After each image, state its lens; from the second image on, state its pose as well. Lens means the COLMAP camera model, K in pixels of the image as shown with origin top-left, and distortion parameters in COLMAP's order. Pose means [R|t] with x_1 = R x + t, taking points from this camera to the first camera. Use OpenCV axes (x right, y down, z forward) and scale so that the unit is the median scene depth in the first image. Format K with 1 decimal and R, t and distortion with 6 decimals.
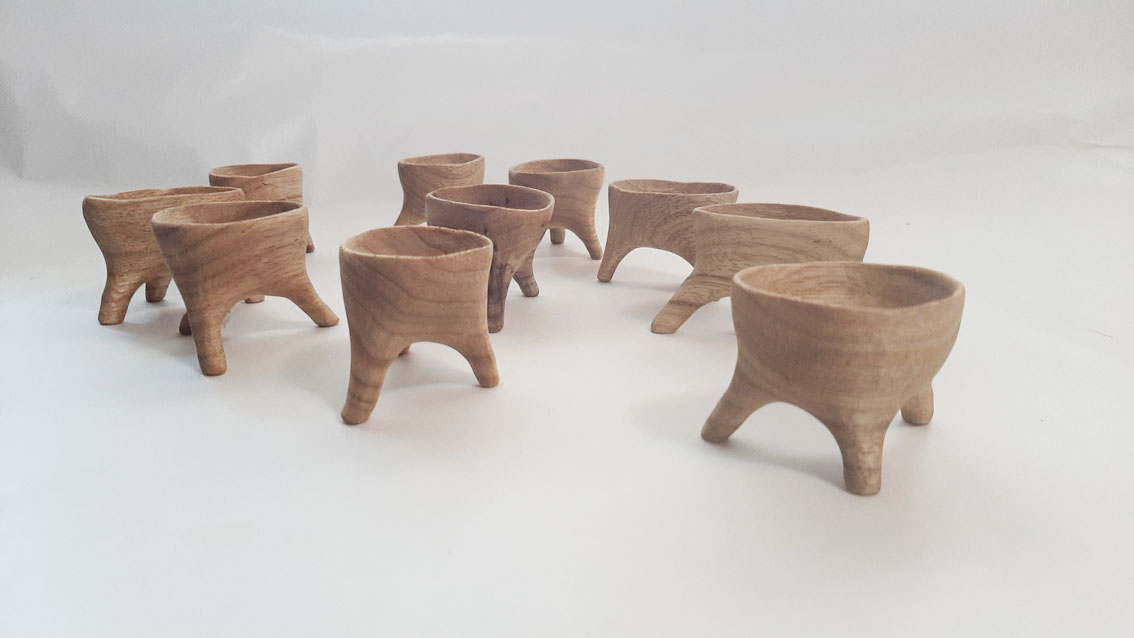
lens RADIAL K [[913.5, 0, 556.2], [0, 913.5, 323.2], [0, 0, 1]] dist [0.064087, -0.143505]
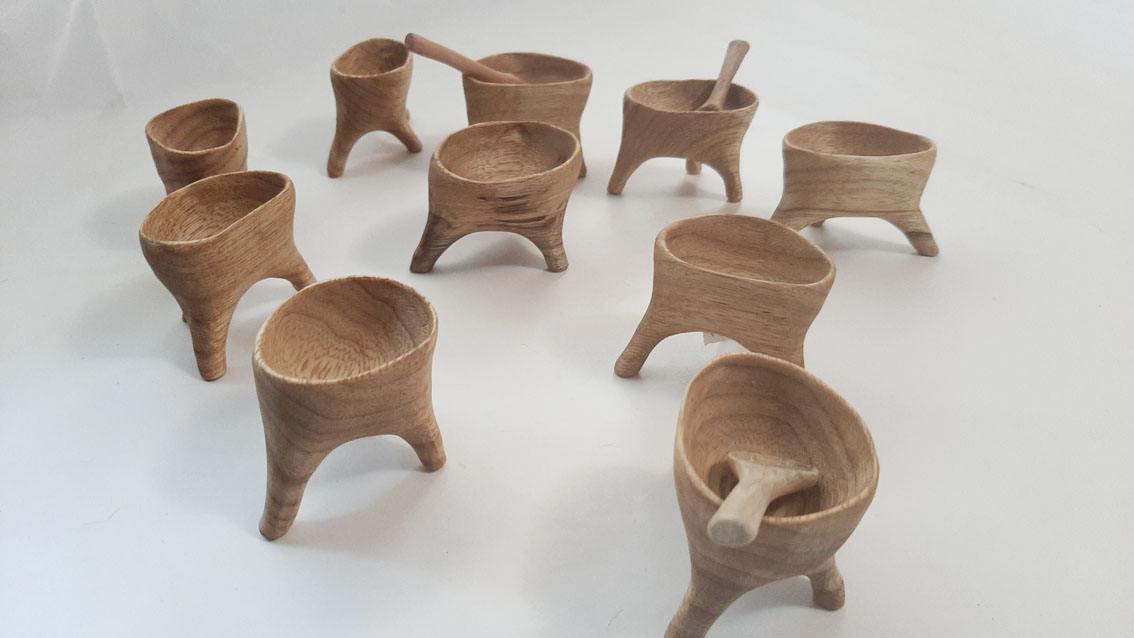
lens RADIAL K [[861.8, 0, 557.8], [0, 861.8, 354.0], [0, 0, 1]] dist [0.057702, -0.030182]
pose [[0.863978, -0.275165, 0.421695, -0.493355], [0.103636, 0.916723, 0.385849, -0.277860], [-0.492749, -0.289662, 0.820545, 0.218958]]
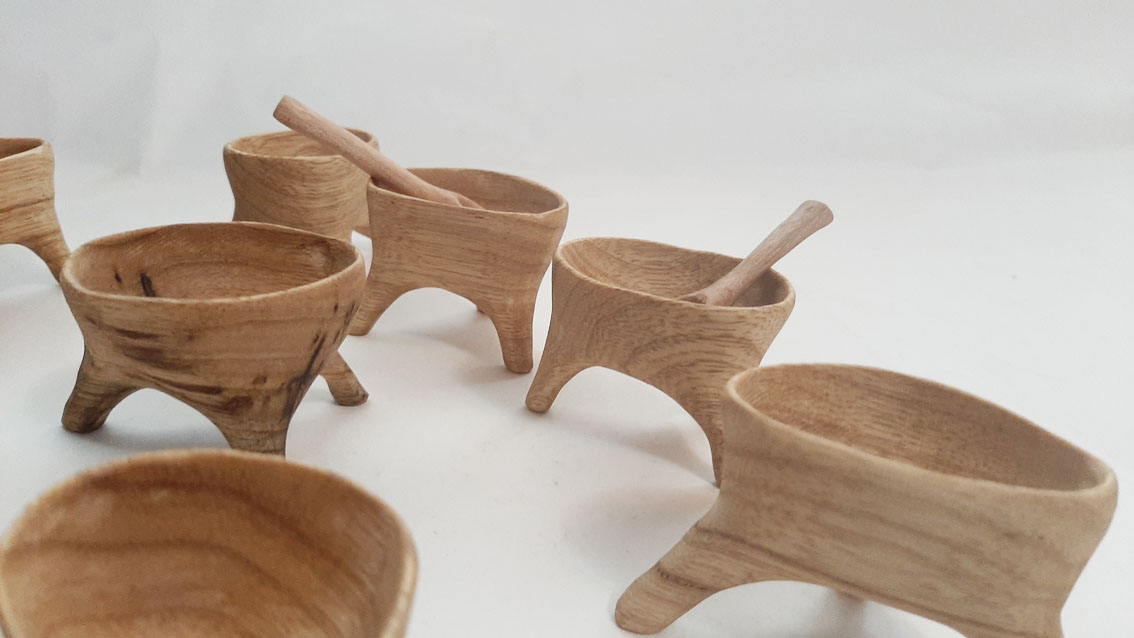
lens RADIAL K [[913.5, 0, 567.2], [0, 913.5, 316.1], [0, 0, 1]] dist [0.064087, -0.143505]
pose [[0.996776, 0.070933, 0.037502, 0.043487], [-0.074526, 0.991655, 0.105197, -0.179216], [-0.029727, -0.107653, 0.993744, 0.477991]]
